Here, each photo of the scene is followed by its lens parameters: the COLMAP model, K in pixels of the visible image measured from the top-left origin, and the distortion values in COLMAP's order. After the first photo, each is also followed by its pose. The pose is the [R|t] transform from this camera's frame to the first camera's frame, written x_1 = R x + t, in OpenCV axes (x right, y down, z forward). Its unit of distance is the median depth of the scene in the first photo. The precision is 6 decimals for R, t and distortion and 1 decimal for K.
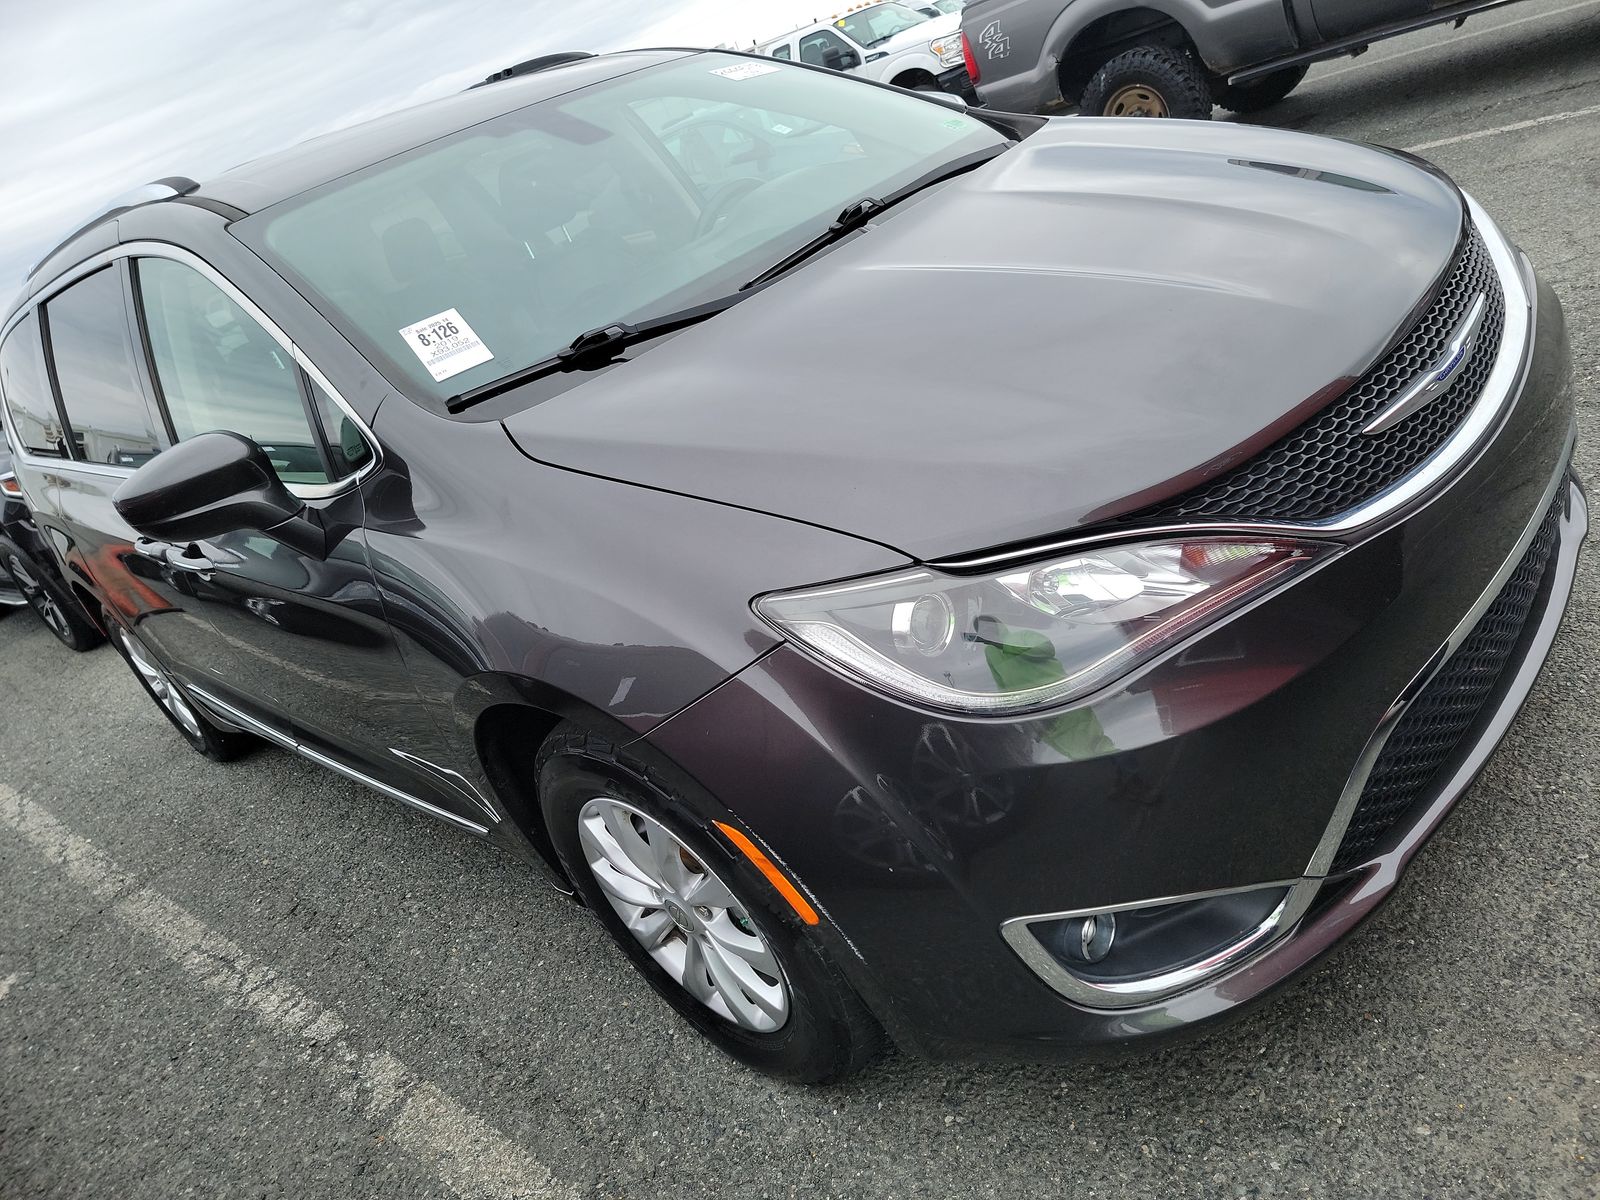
lens RADIAL K [[1086.9, 0, 798.0], [0, 1086.9, 560.0], [0, 0, 1]] dist [0.073450, -0.053547]
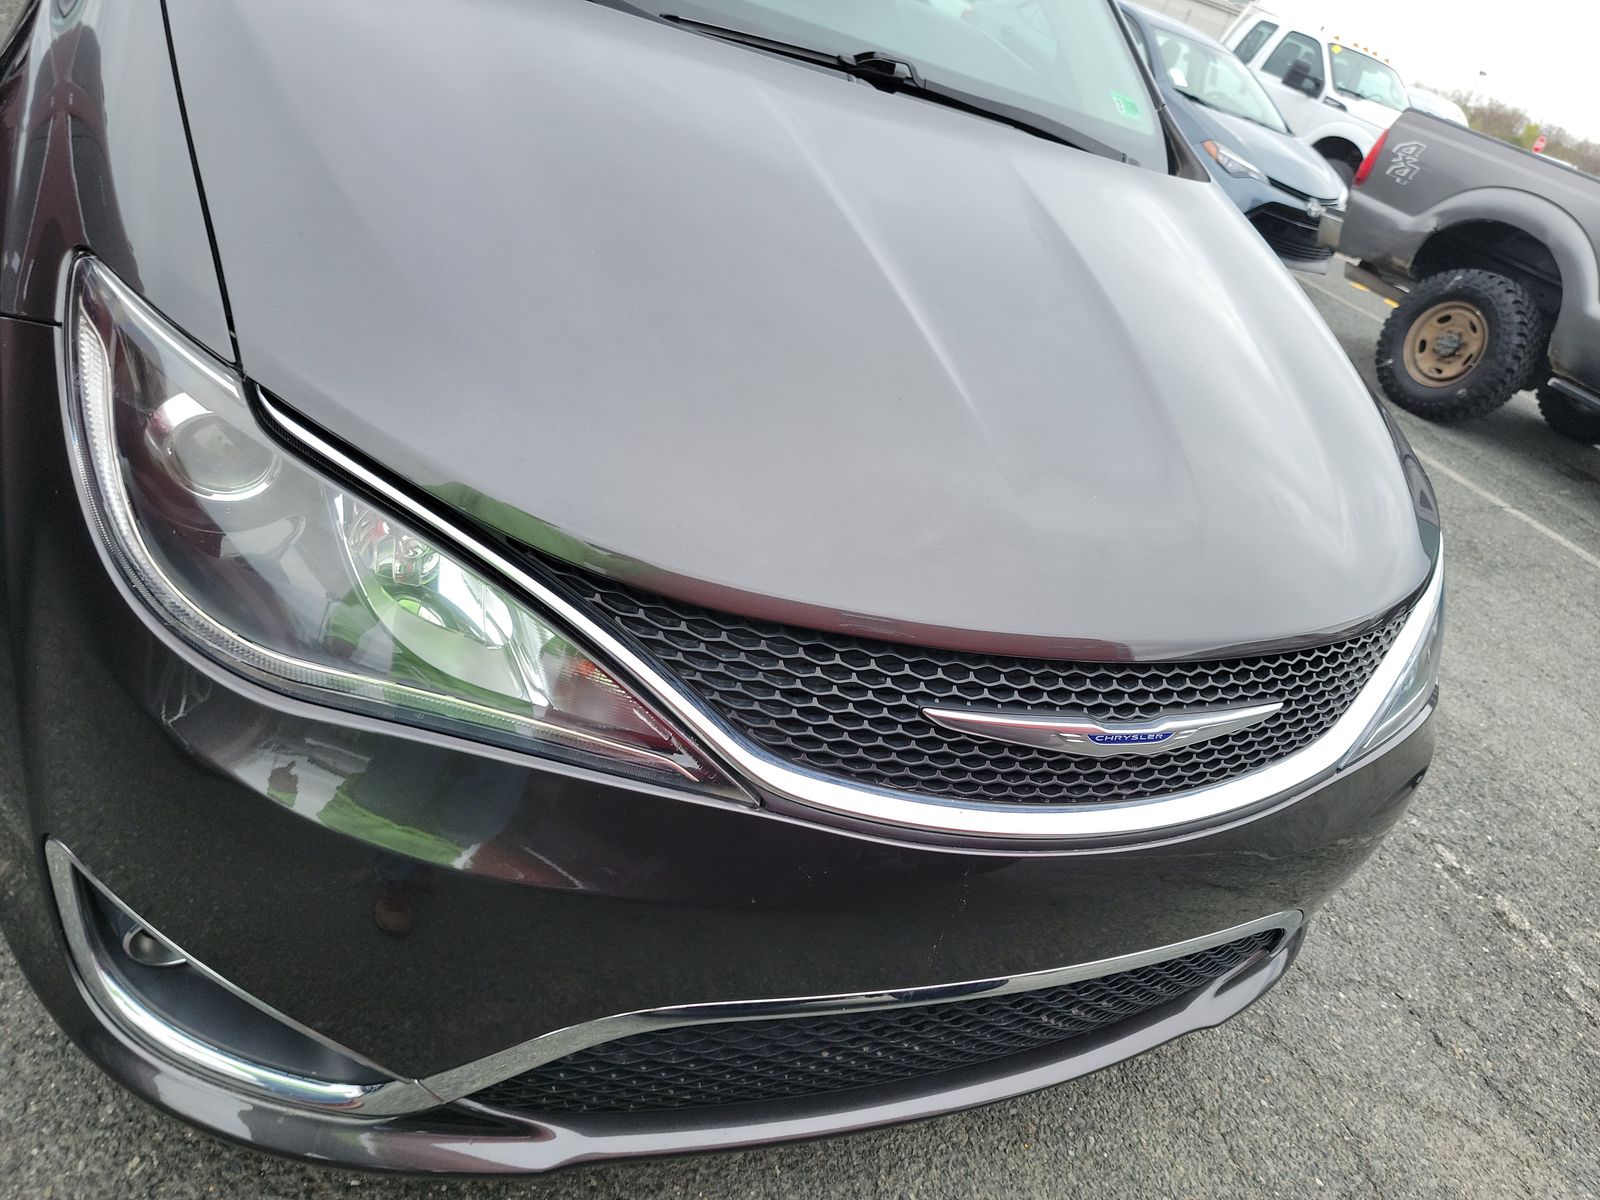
lens RADIAL K [[1127.2, 0, 802.1], [0, 1127.2, 559.5], [0, 0, 1]] dist [0.067556, -0.058089]
pose [[0.714481, 0.699633, 0.005497, 0.345866], [-0.695016, 0.708819, 0.120533, -0.190014], [0.080433, -0.089939, 0.992694, 0.274171]]
